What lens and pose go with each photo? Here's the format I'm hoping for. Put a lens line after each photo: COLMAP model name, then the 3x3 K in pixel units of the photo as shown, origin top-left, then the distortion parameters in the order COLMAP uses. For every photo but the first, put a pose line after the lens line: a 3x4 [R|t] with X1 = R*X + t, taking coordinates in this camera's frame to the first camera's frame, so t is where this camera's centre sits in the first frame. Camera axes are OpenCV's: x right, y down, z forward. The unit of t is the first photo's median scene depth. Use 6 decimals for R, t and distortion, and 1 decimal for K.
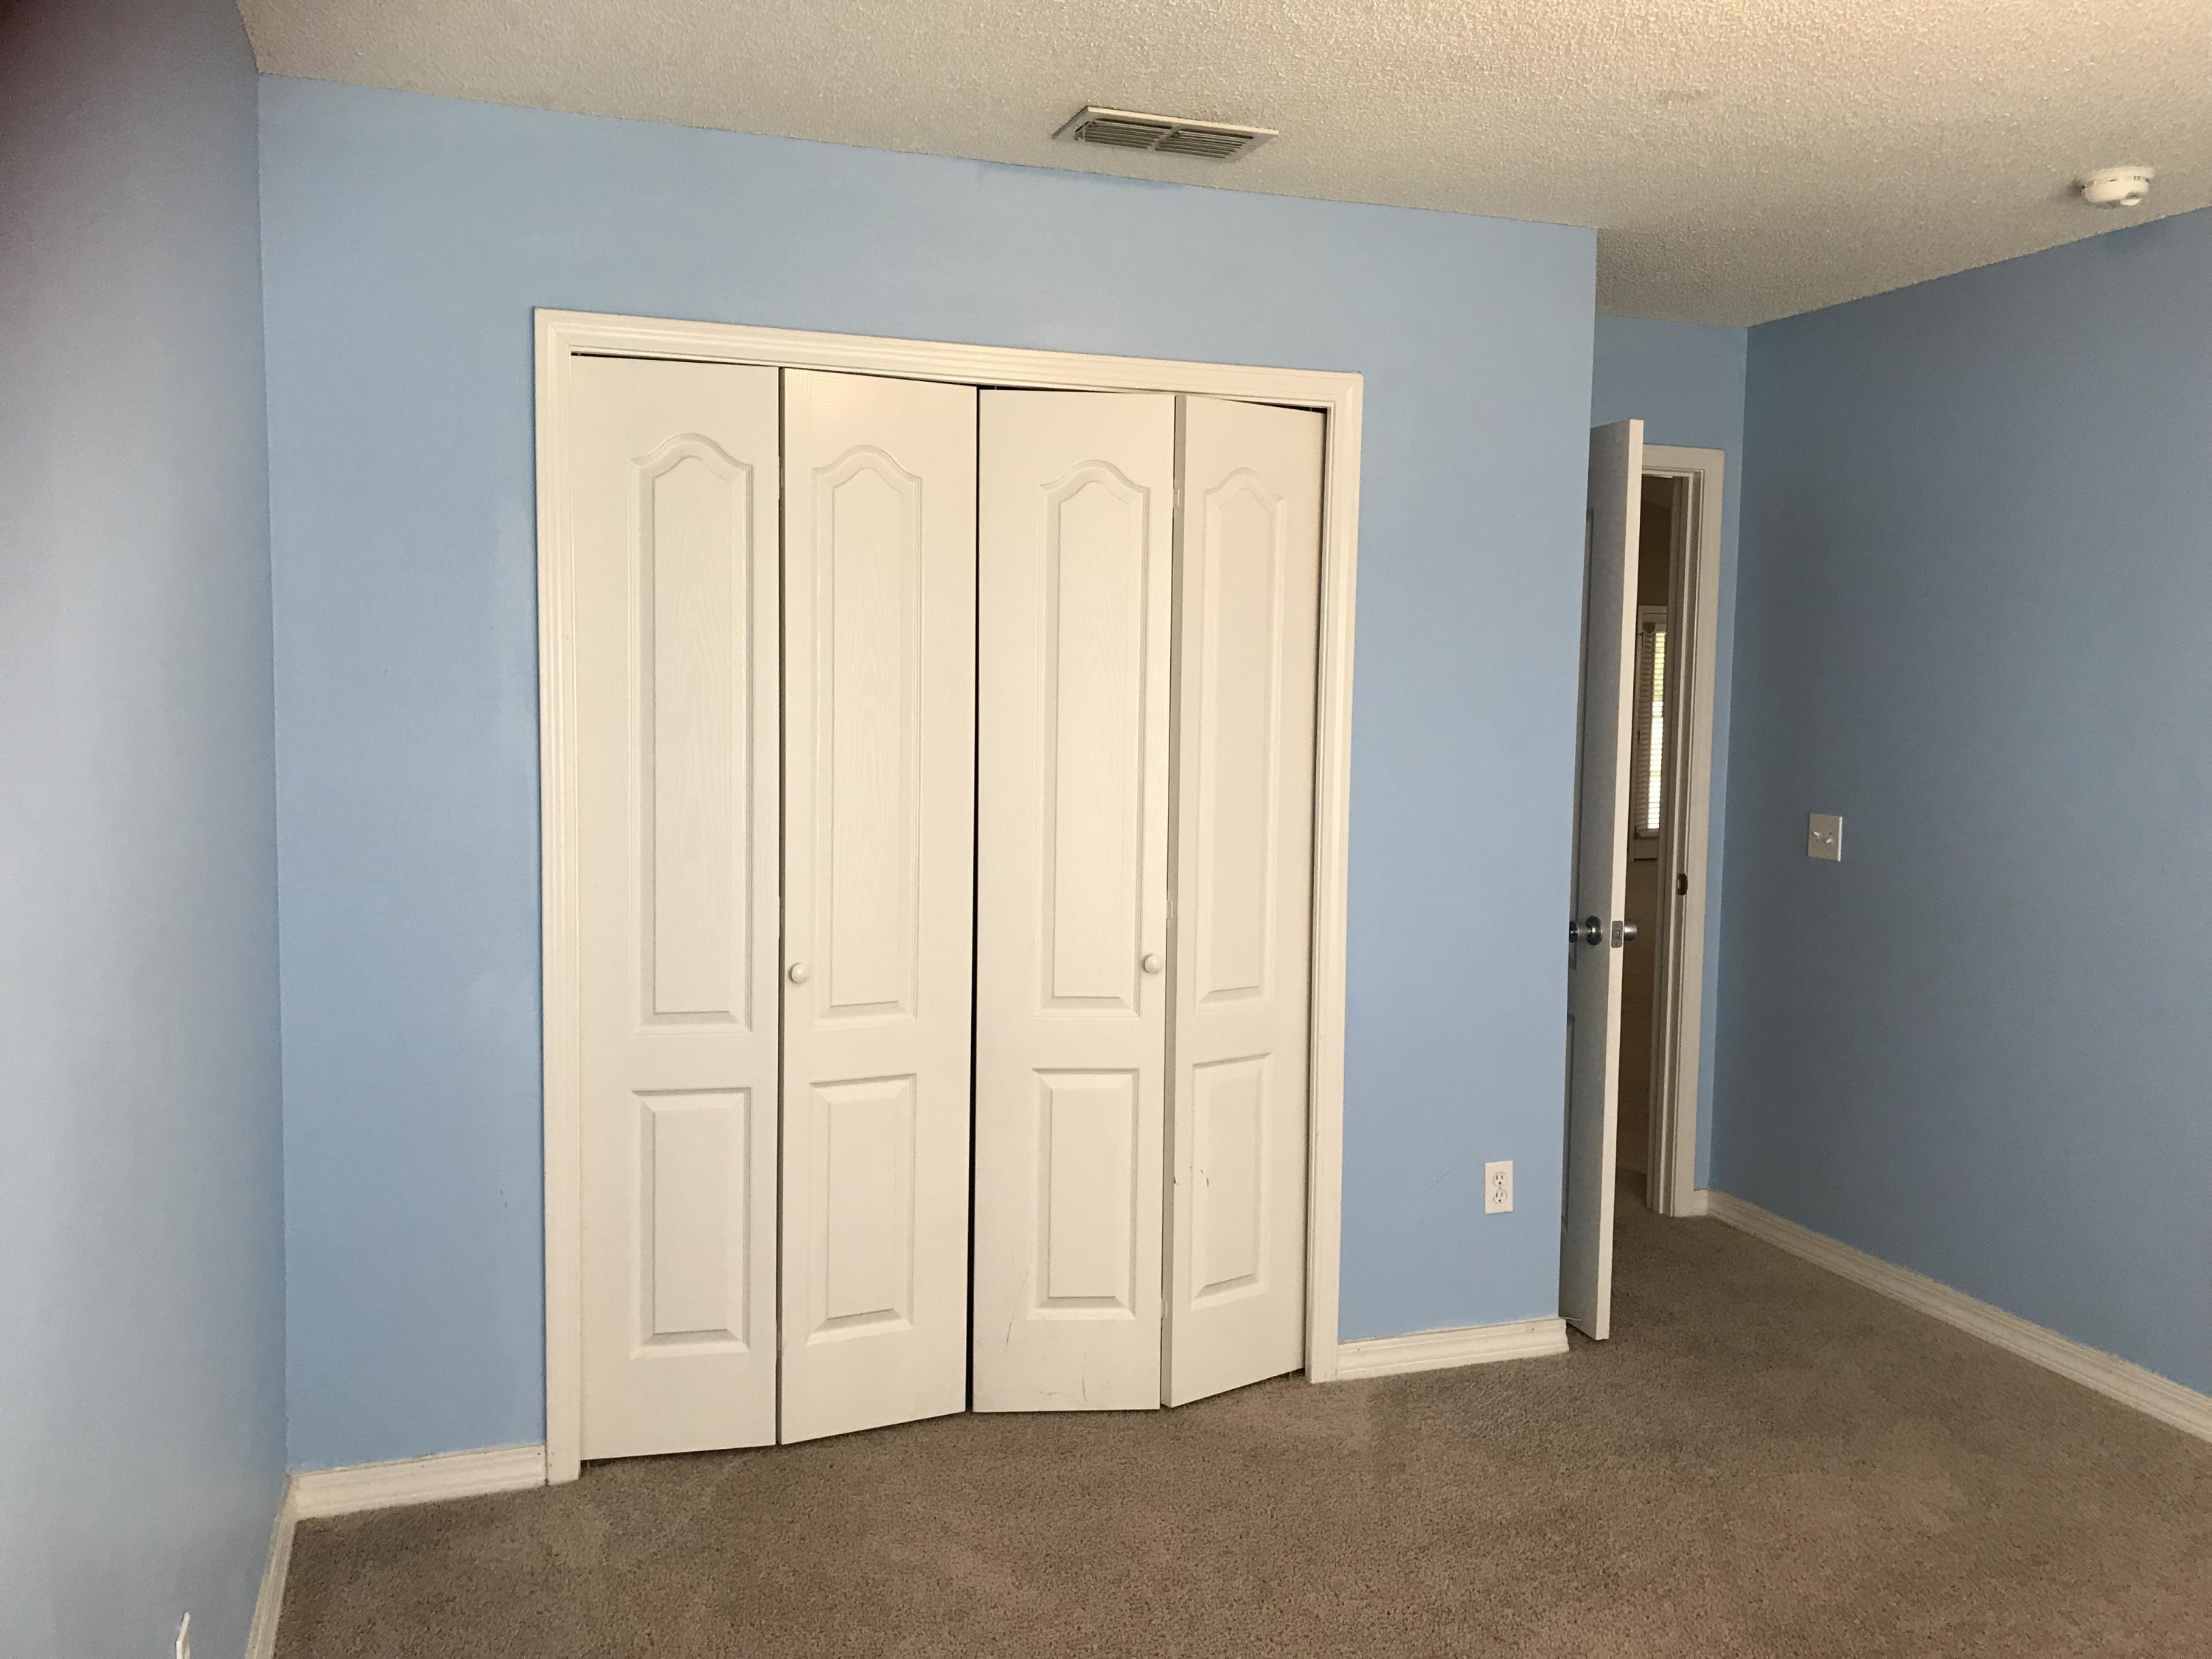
lens RADIAL K [[1811.6, 0, 1099.9], [0, 1811.6, 843.4], [0, 0, 1]] dist [0.053994, -0.055333]
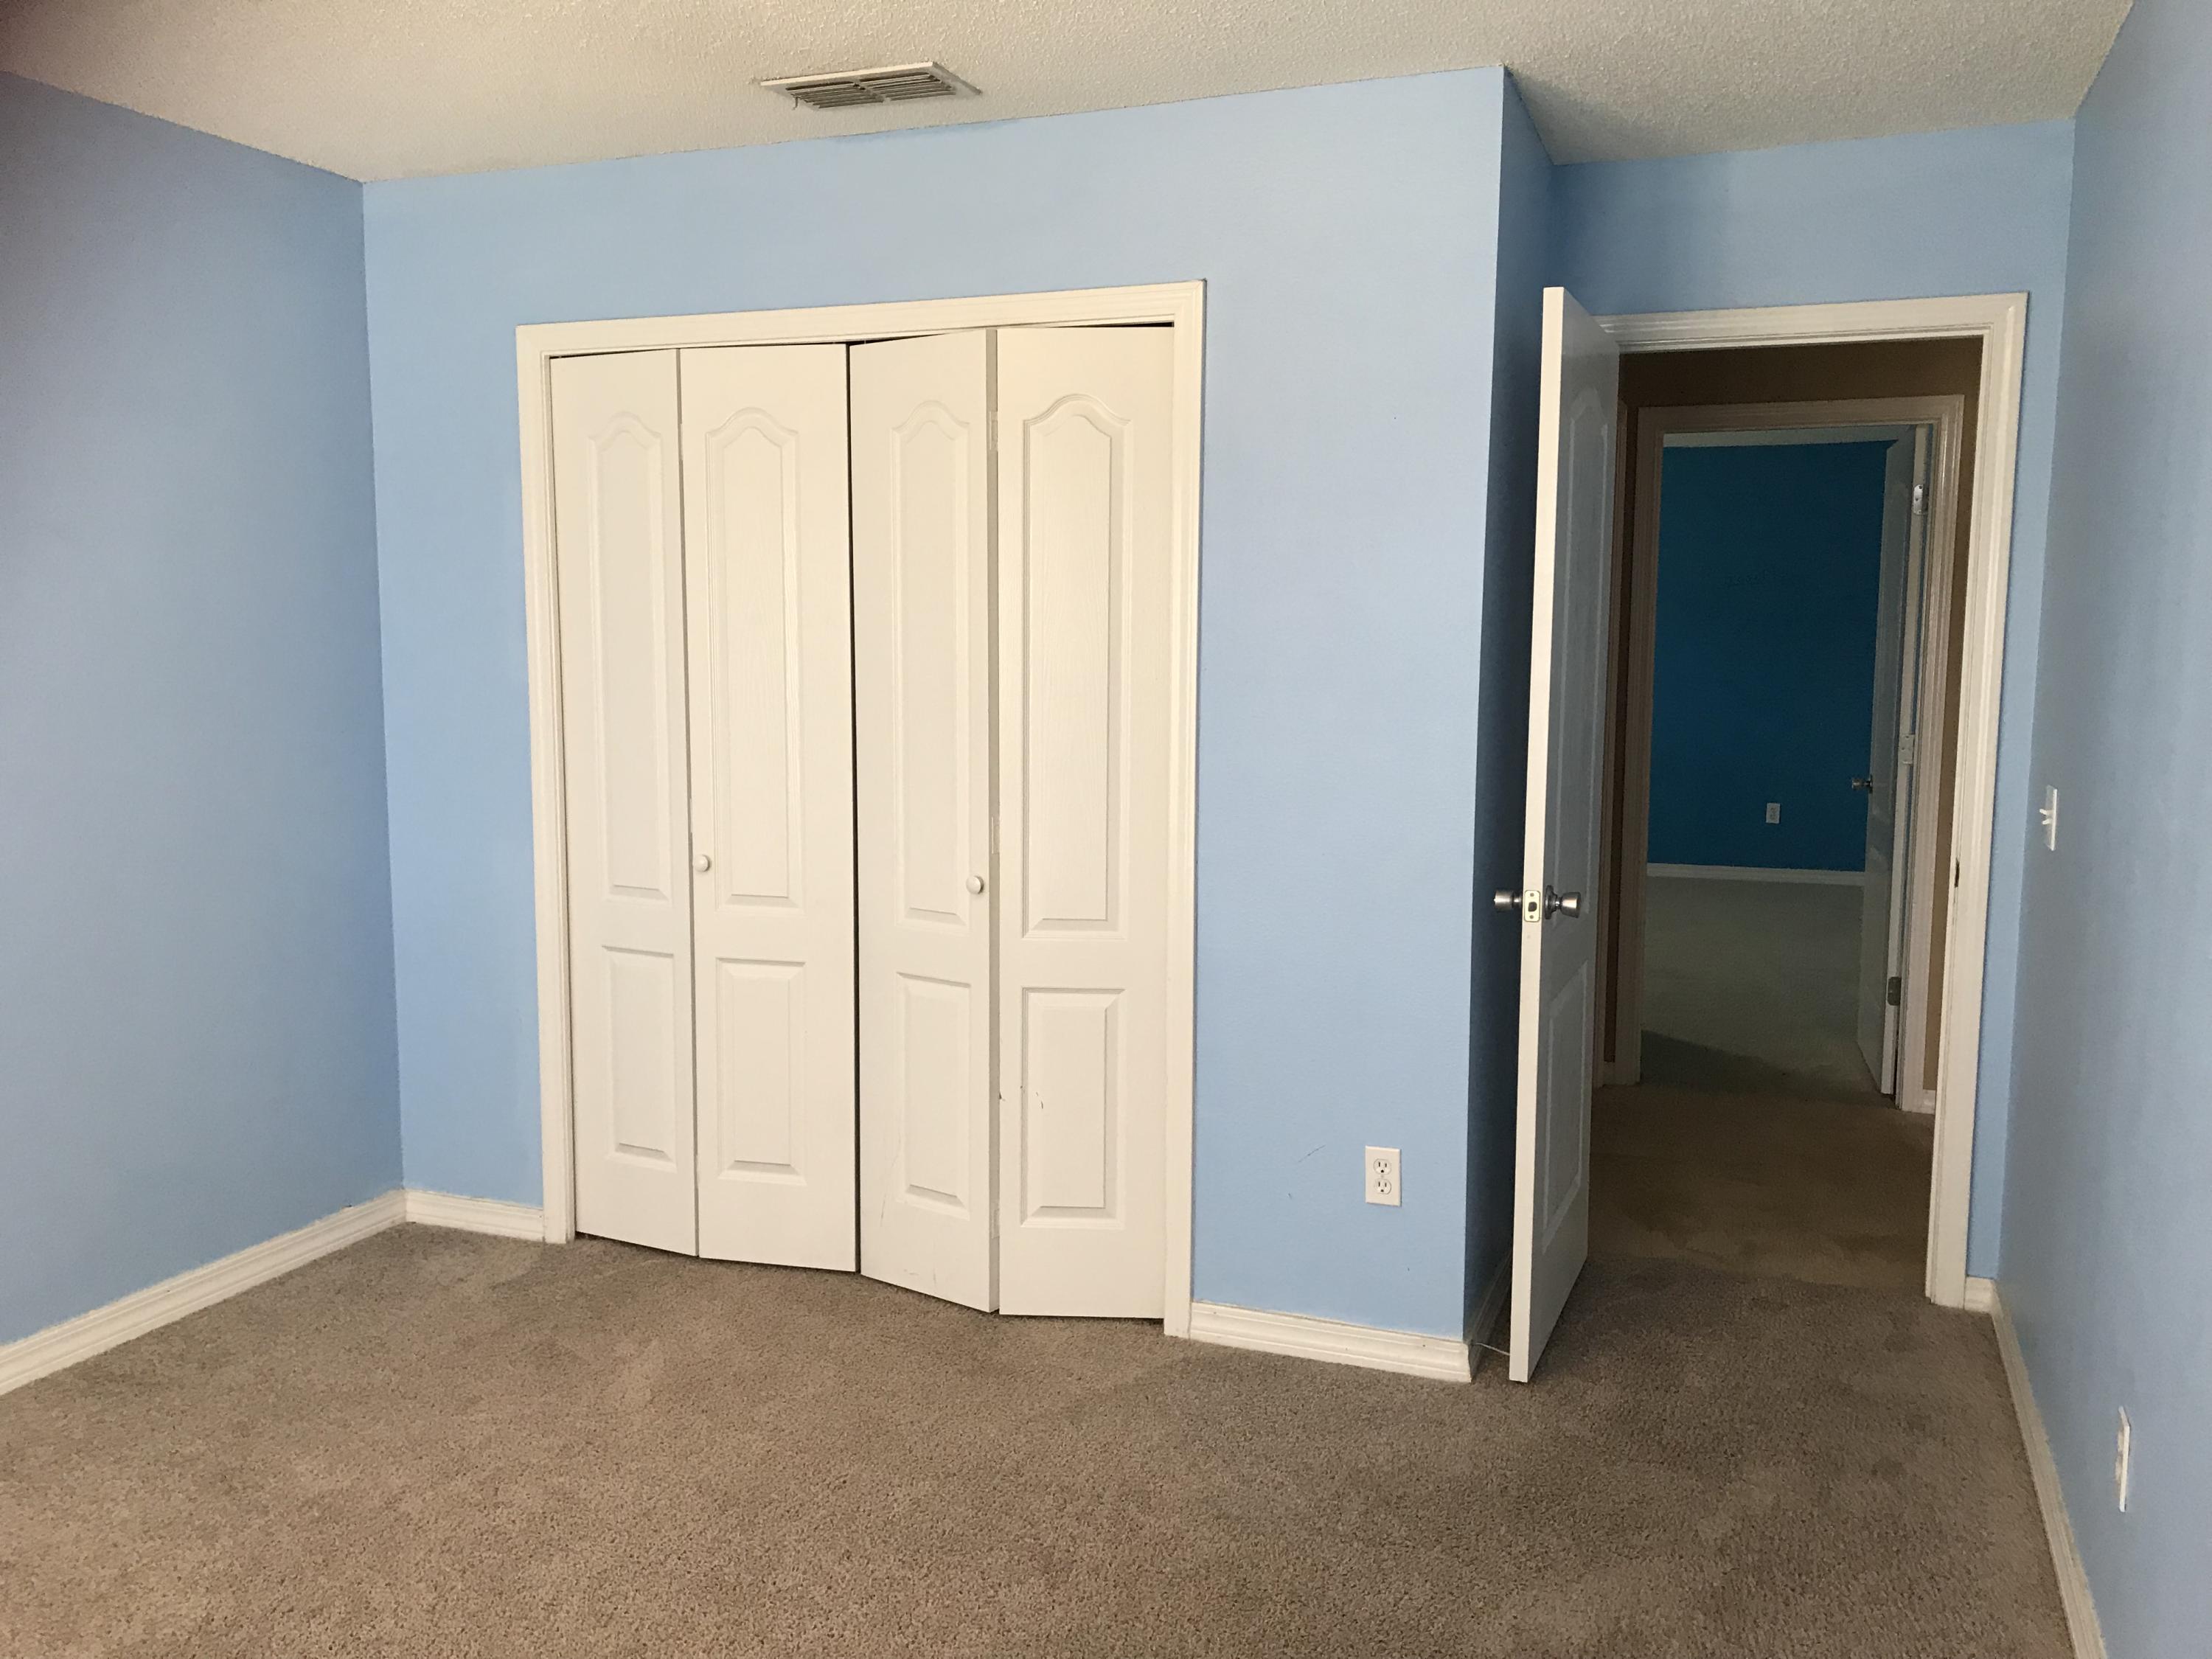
lens RADIAL K [[1811.6, 0, 1089.2], [0, 1811.6, 831.8], [0, 0, 1]] dist [0.053994, -0.055333]
pose [[0.754621, 0.064640, -0.652970, 0.749538], [-0.049946, 0.997907, 0.041066, -0.009329], [0.654258, 0.001624, 0.756270, 0.255739]]
